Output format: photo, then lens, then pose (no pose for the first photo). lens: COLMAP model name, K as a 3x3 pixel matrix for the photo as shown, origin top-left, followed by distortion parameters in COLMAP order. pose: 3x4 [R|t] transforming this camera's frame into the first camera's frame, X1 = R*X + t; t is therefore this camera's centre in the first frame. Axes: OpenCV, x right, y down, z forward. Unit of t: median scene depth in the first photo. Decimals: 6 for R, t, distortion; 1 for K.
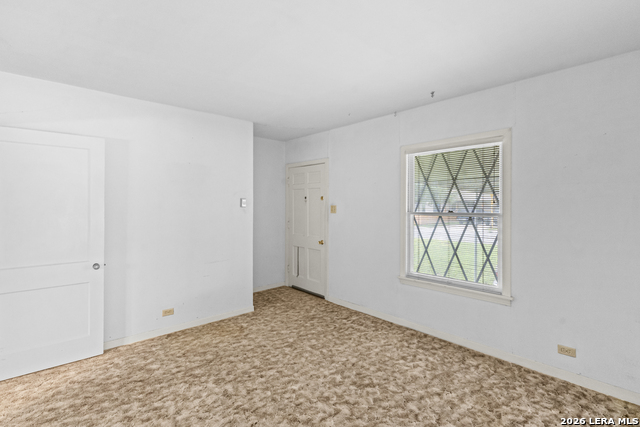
lens RADIAL K [[309.9, 0, 319.1], [0, 309.9, 203.1], [0, 0, 1]] dist [0.001373, -0.000114]
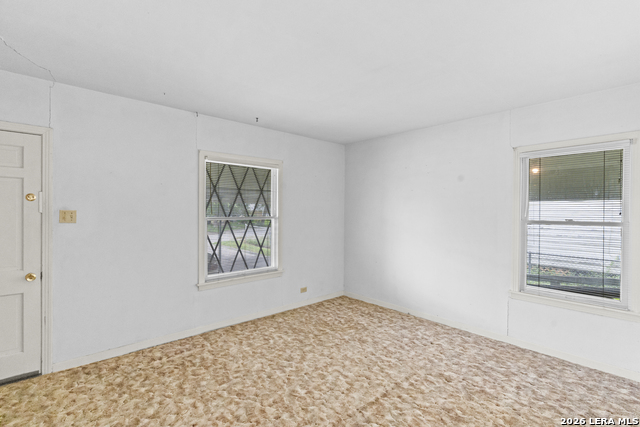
lens RADIAL K [[309.9, 0, 320.0], [0, 309.9, 213.3], [0, 0, 1]] dist [0.001373, -0.000114]
pose [[-0.018143, -0.005097, 0.999822, -0.844359], [-0.008642, 0.999950, 0.004941, 0.009067], [-0.999798, -0.008551, -0.018186, 0.758726]]
